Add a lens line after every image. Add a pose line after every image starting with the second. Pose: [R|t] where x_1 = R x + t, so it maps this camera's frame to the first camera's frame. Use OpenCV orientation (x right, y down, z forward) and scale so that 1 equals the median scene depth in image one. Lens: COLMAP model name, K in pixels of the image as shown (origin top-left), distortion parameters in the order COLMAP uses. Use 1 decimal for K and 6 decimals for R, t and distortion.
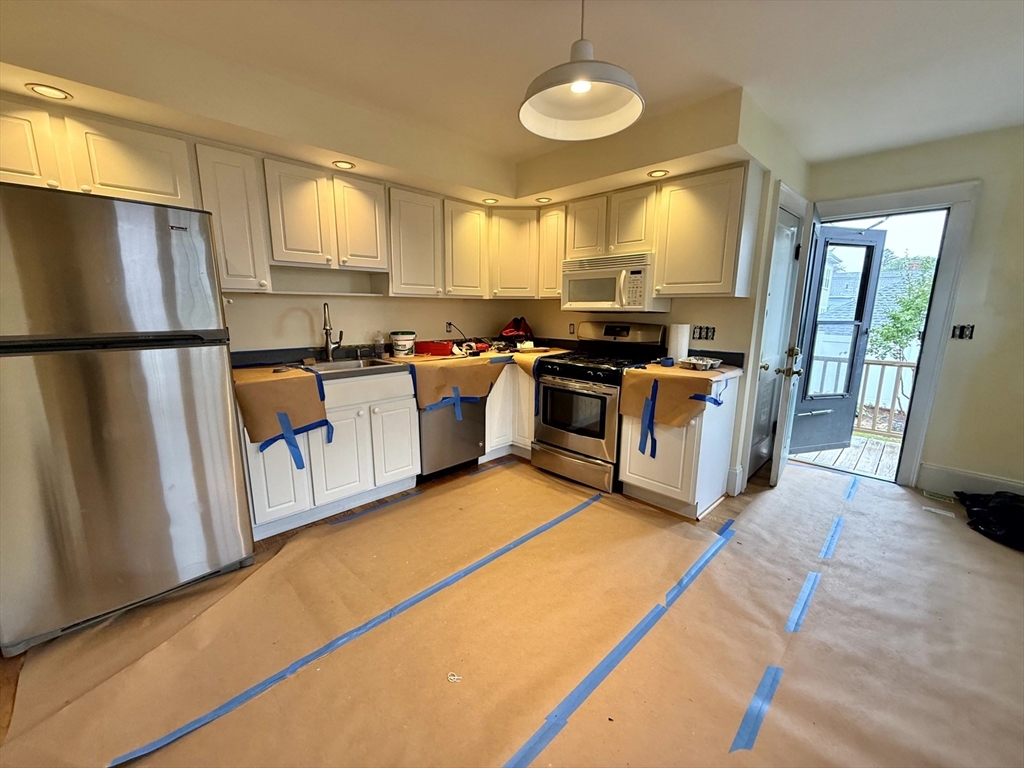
lens RADIAL K [[409.1, 0, 512.0], [0, 409.1, 384.0], [0, 0, 1]] dist [-0.000482, 0.000081]
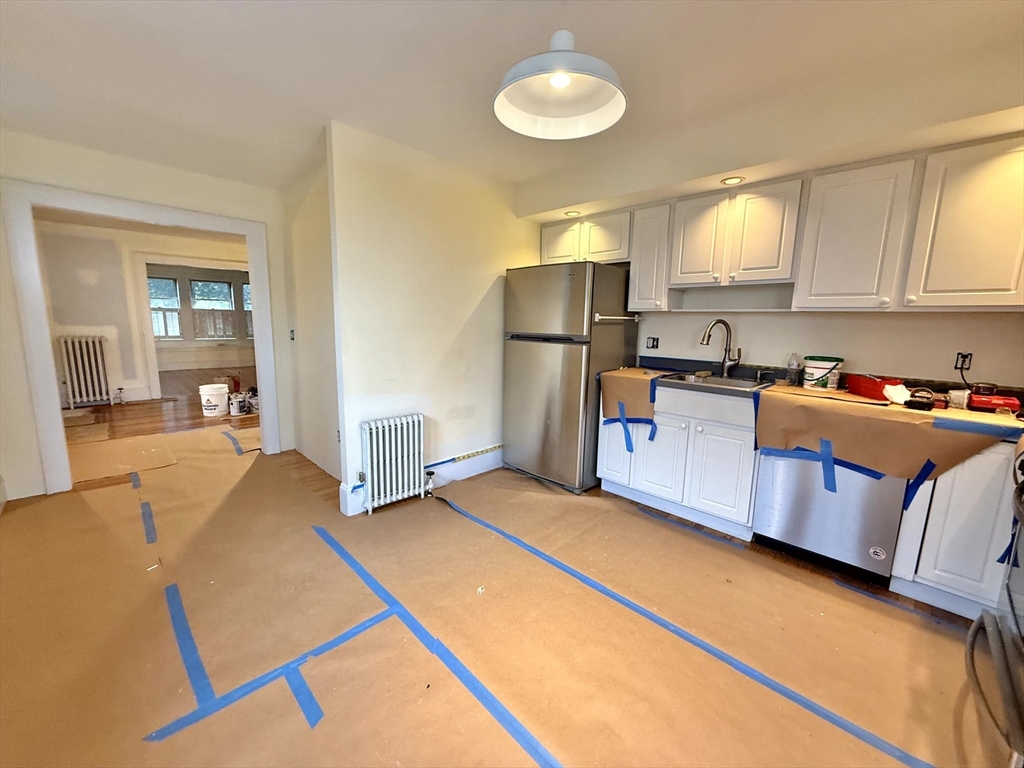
lens RADIAL K [[409.1, 0, 512.0], [0, 409.1, 384.0], [0, 0, 1]] dist [-0.000482, 0.000081]
pose [[-0.004664, 0.139944, -0.990148, 0.570441], [-0.209607, 0.968026, 0.137804, -0.072105], [0.977775, 0.208184, 0.024819, 0.486654]]
